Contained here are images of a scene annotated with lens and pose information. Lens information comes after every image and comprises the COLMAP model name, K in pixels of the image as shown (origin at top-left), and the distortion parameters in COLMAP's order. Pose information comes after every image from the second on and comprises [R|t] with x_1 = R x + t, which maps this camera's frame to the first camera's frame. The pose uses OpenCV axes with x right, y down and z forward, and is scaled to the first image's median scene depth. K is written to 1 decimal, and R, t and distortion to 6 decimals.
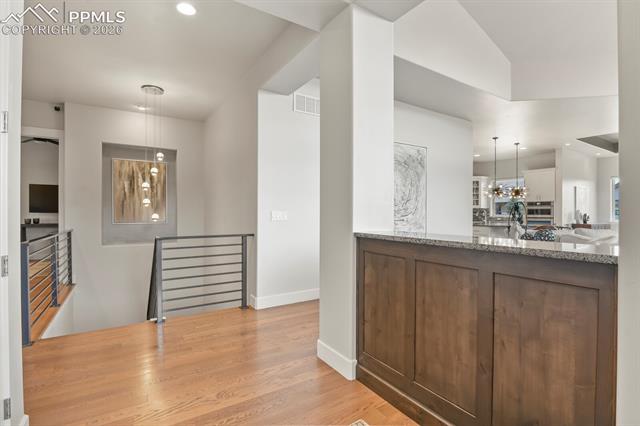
lens RADIAL K [[312.7, 0, 319.8], [0, 312.7, 211.9], [0, 0, 1]] dist [-0.014278, -0.000658]
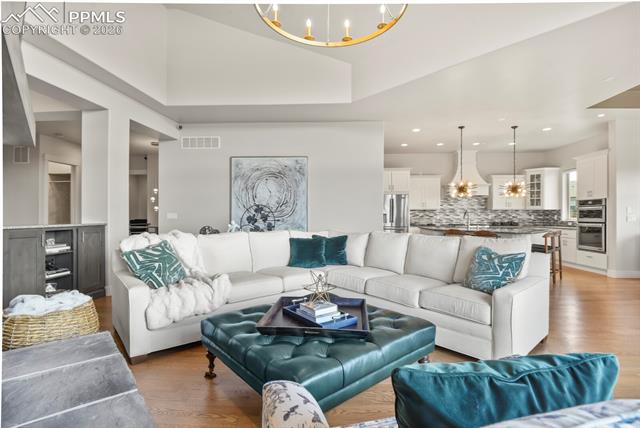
lens RADIAL K [[312.7, 0, 321.4], [0, 312.7, 214.0], [0, 0, 1]] dist [-0.014278, -0.000658]
pose [[0.807756, -0.001206, -0.589516, 0.972144], [-0.001538, 0.999990, -0.004154, 0.005825], [0.589515, 0.004262, 0.807746, 0.103936]]
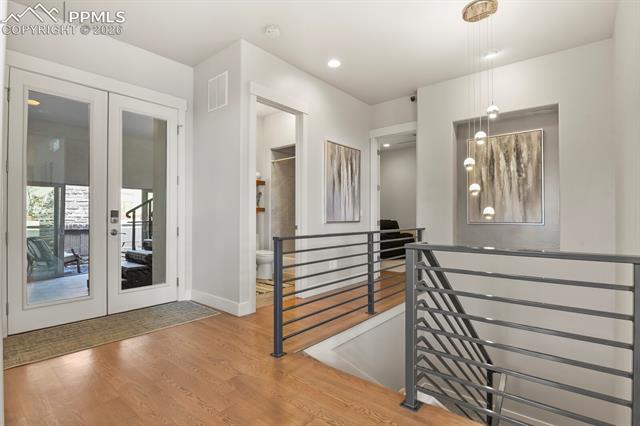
lens RADIAL K [[312.7, 0, 321.0], [0, 312.7, 214.3], [0, 0, 1]] dist [-0.014278, -0.000658]
pose [[0.309440, -0.006048, -0.950900, -0.032562], [-0.004133, 0.999962, -0.007705, 0.022959], [0.950910, 0.006315, 0.309403, 0.393061]]
